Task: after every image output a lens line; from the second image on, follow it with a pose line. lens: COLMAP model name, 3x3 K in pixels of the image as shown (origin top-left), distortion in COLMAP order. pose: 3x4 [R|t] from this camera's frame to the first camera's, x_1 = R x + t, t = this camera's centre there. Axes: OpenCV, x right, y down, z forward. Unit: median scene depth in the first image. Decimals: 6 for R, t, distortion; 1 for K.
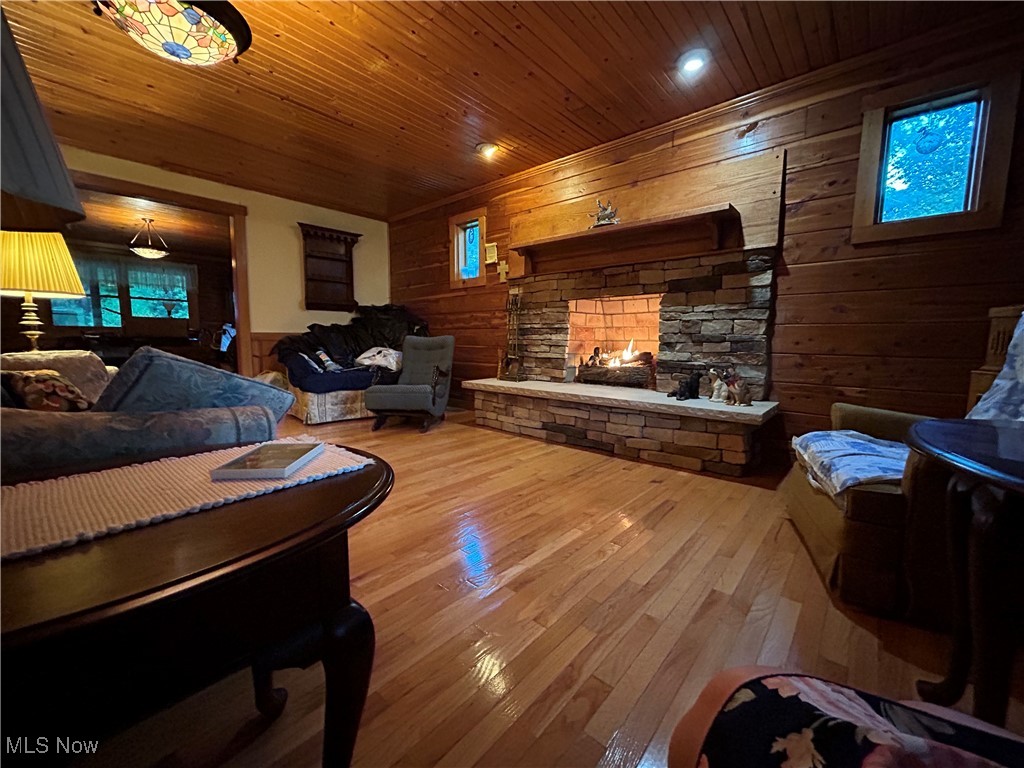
lens RADIAL K [[411.5, 0, 512.0], [0, 411.5, 384.0], [0, 0, 1]] dist [-0.001565, -0.000020]
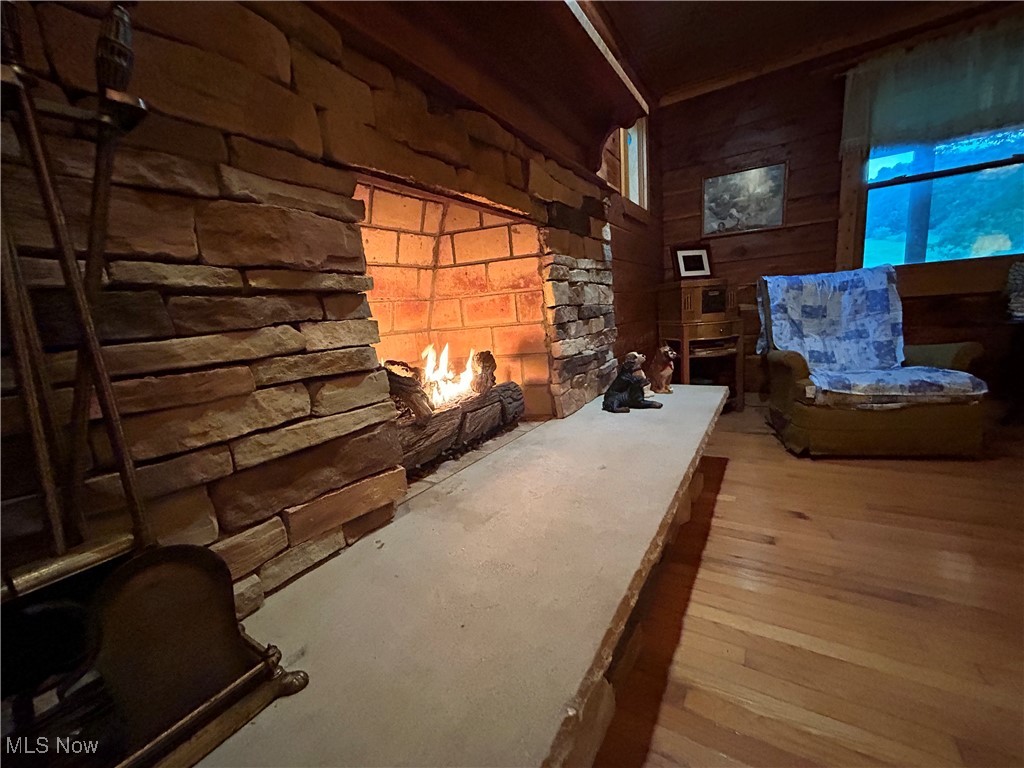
lens RADIAL K [[411.5, 0, 512.0], [0, 411.5, 384.0], [0, 0, 1]] dist [-0.001565, -0.000020]
pose [[-0.164189, -0.161963, 0.973042, -0.137998], [0.183642, 0.964165, 0.191472, -0.136138], [-0.969184, 0.210129, -0.128562, 1.129203]]
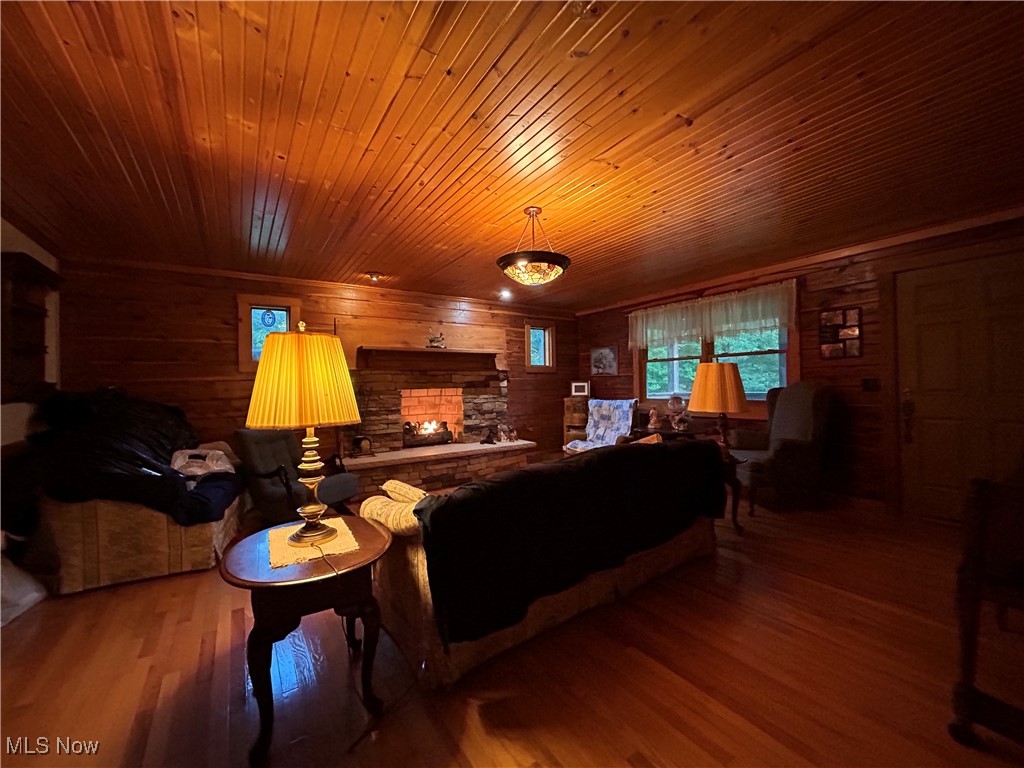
lens RADIAL K [[411.5, 0, 512.0], [0, 411.5, 384.0], [0, 0, 1]] dist [-0.001565, -0.000020]
pose [[0.256683, -0.007328, 0.966468, -1.285158], [0.129713, 0.991186, -0.026935, -0.159624], [-0.957752, 0.132277, 0.255371, 0.333807]]
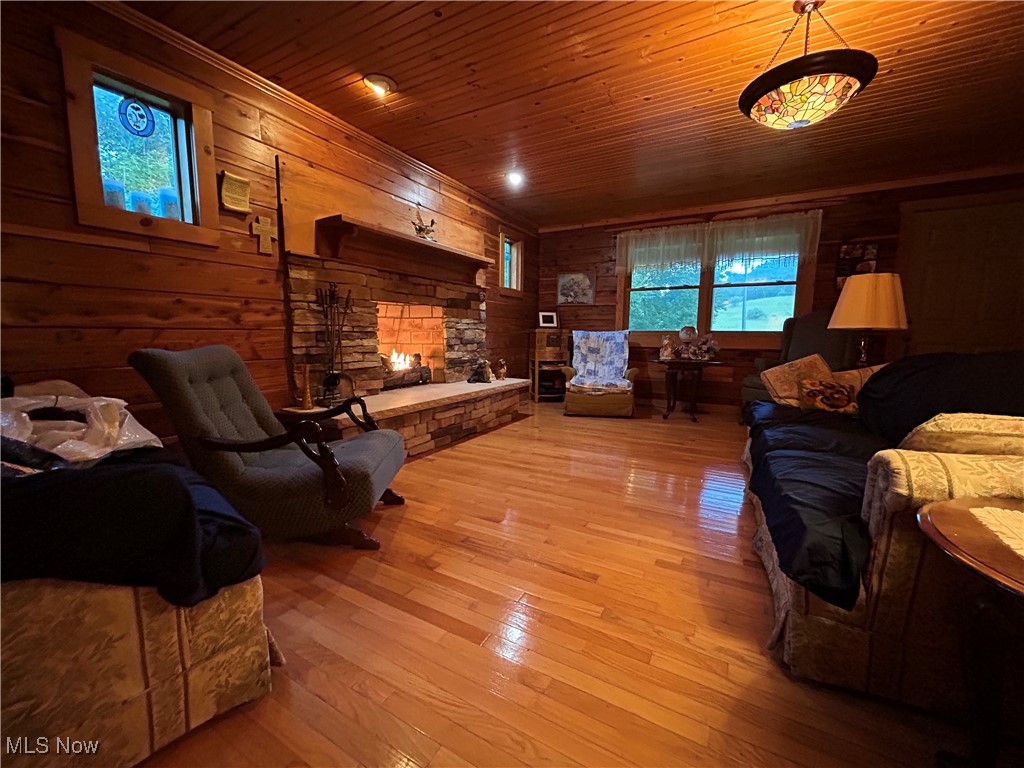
lens RADIAL K [[411.5, 0, 512.0], [0, 411.5, 384.0], [0, 0, 1]] dist [-0.001565, -0.000020]
pose [[-0.208601, -0.125710, 0.969888, -0.942035], [0.099613, 0.983816, 0.148940, -0.151902], [-0.972915, 0.127682, -0.192703, 1.061393]]
